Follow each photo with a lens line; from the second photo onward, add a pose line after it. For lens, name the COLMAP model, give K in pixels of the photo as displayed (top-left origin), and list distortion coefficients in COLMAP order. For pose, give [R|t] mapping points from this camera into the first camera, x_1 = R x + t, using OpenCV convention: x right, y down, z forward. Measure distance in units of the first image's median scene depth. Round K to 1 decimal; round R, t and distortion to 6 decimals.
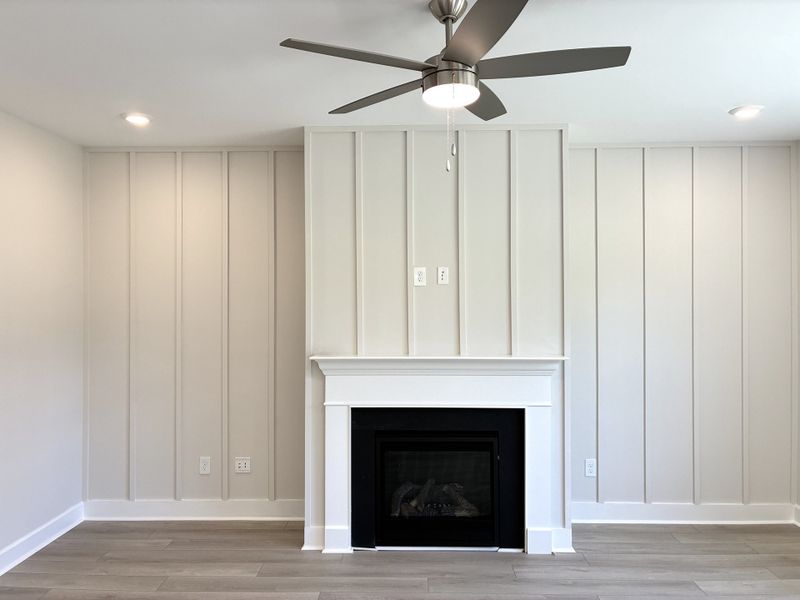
lens RADIAL K [[628.1, 0, 400.3], [0, 628.1, 295.4], [0, 0, 1]] dist [0.066676, -0.101300]
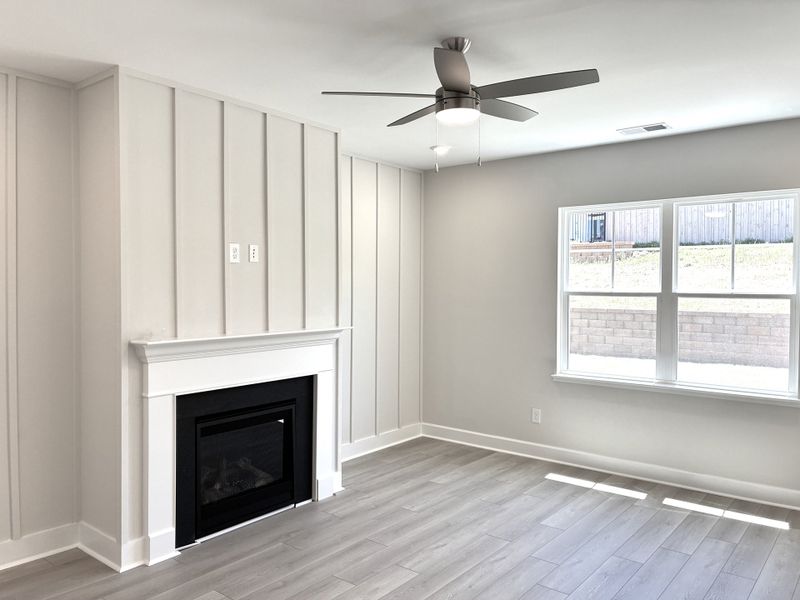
lens RADIAL K [[621.2, 0, 417.2], [0, 621.2, 297.4], [0, 0, 1]] dist [0.040677, -0.004257]
pose [[0.595318, -0.013853, 0.803371, -0.584493], [-0.003864, 0.999790, 0.020103, 0.018074], [-0.803481, -0.015072, 0.595140, 0.190739]]
